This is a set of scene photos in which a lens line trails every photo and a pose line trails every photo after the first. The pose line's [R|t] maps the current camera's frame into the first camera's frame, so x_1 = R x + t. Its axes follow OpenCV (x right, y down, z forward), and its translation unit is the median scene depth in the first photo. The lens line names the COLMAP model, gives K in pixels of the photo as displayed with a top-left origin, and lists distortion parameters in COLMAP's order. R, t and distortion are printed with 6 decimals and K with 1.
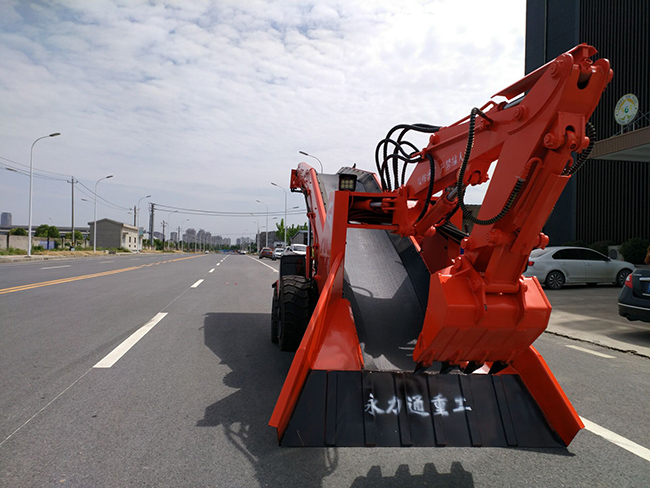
lens RADIAL K [[488.6, 0, 320.4], [0, 488.6, 244.1], [0, 0, 1]] dist [0.031419, -0.023769]
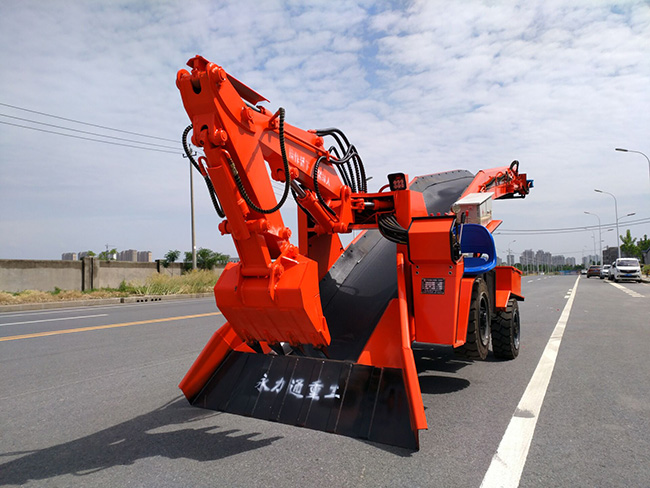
lens RADIAL K [[488.6, 0, 320.4], [0, 488.6, 244.1], [0, 0, 1]] dist [0.031419, -0.023769]
pose [[0.785246, -0.080808, -0.613889, 0.914757], [0.050406, 0.996499, -0.066696, 0.085944], [0.617129, 0.021430, 0.786570, 0.171759]]
